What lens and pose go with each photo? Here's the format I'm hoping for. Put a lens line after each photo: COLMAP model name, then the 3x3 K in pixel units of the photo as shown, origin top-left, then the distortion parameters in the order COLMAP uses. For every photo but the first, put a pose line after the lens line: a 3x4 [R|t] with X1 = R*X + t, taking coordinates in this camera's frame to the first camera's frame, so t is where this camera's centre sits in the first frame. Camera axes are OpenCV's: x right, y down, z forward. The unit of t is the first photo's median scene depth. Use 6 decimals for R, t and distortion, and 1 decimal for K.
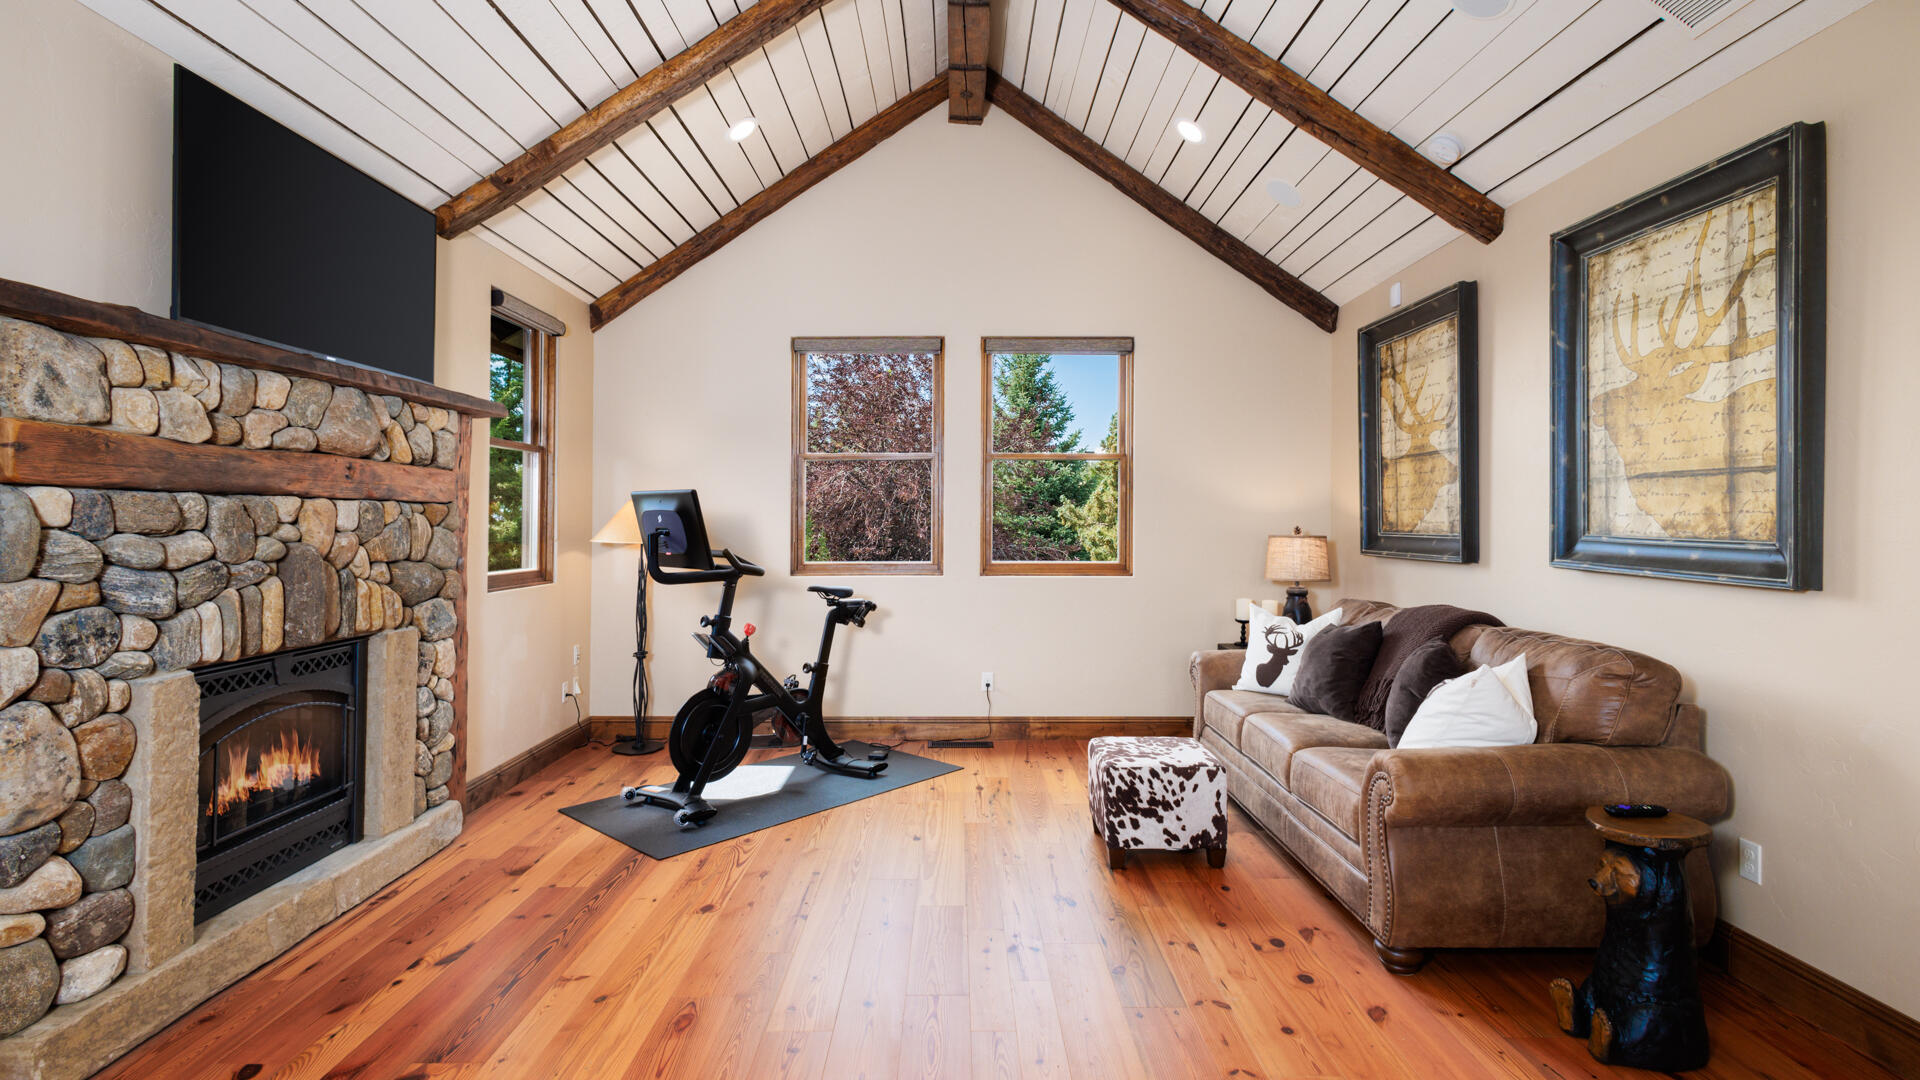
lens RADIAL K [[881.0, 0, 977.0], [0, 881.0, 516.1], [0, 0, 1]] dist [0.007999, 0.000379]
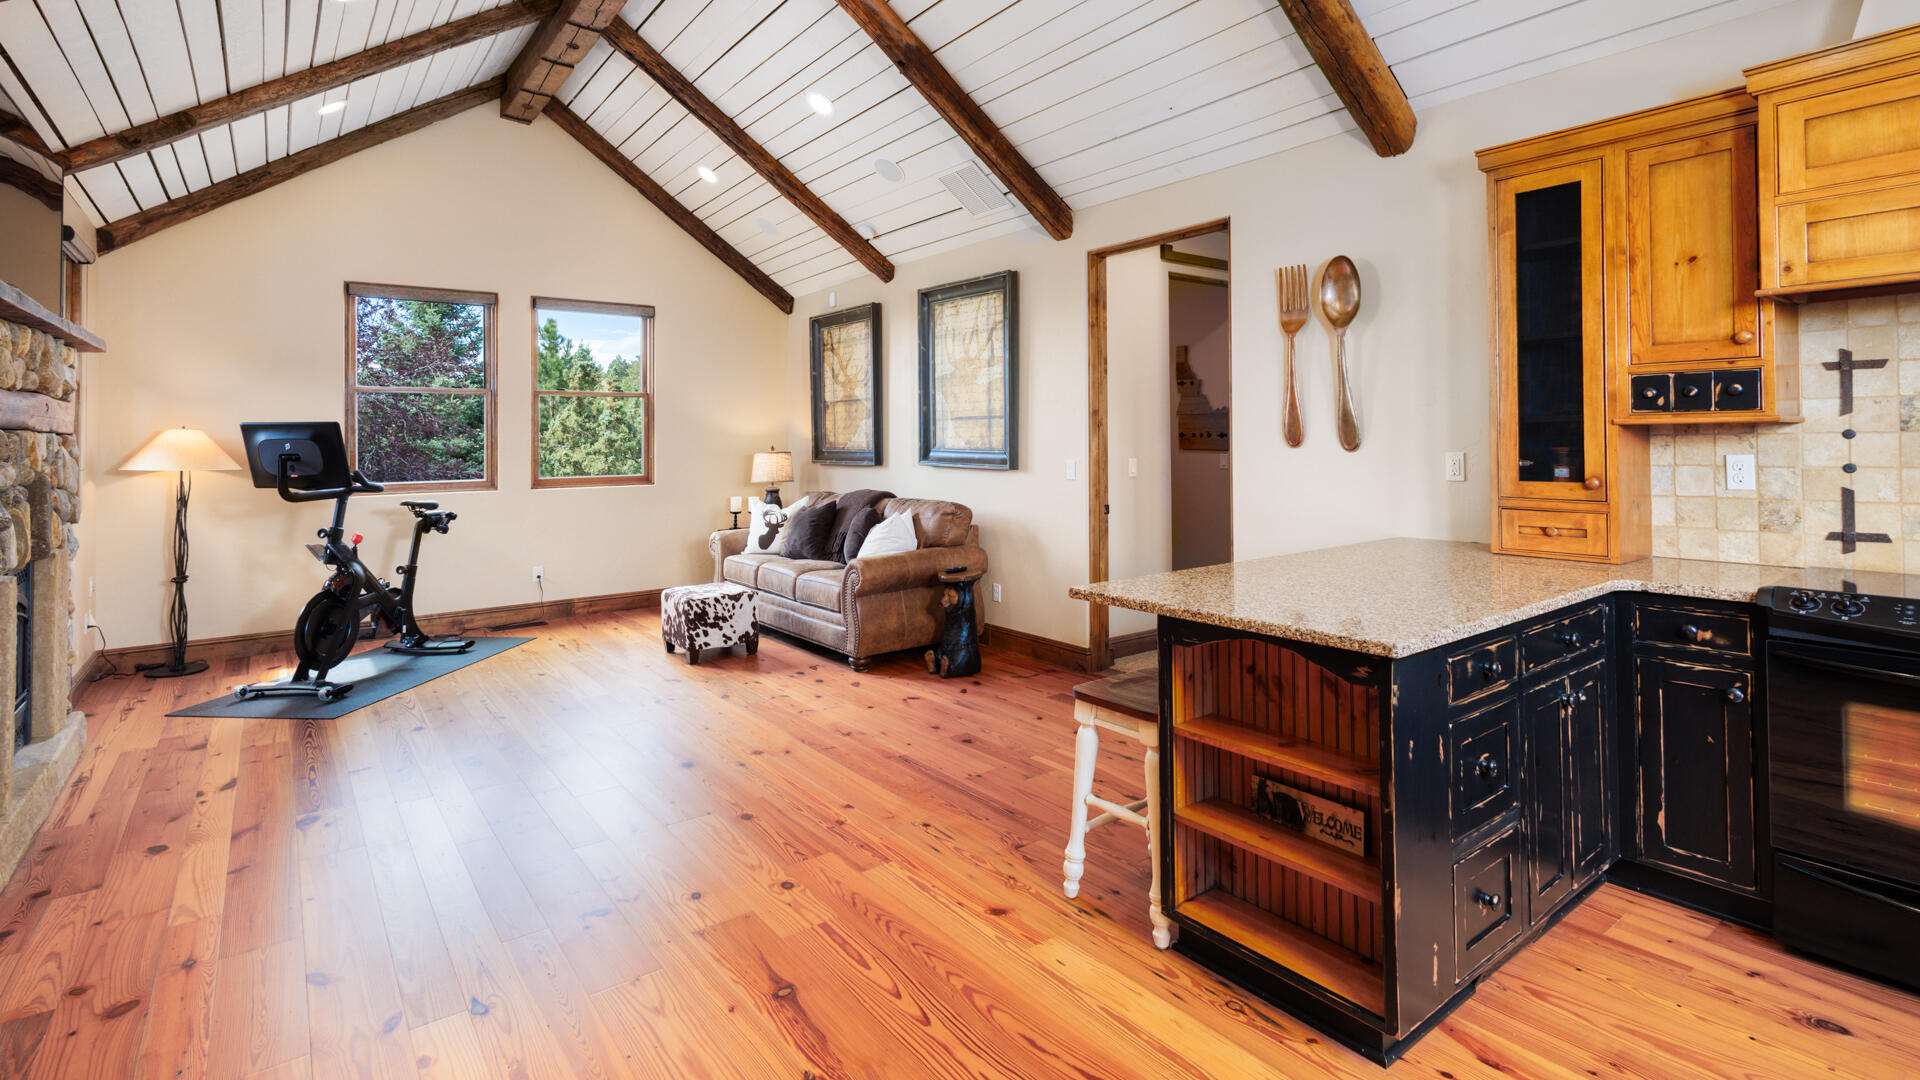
lens RADIAL K [[881.0, 0, 959.7], [0, 881.0, 419.5], [0, 0, 1]] dist [0.007999, 0.000379]
pose [[0.795830, 0.004905, 0.605500, -0.362082], [0.007170, 0.999821, -0.017524, -0.005234], [-0.605478, 0.018287, 0.795652, -0.473433]]
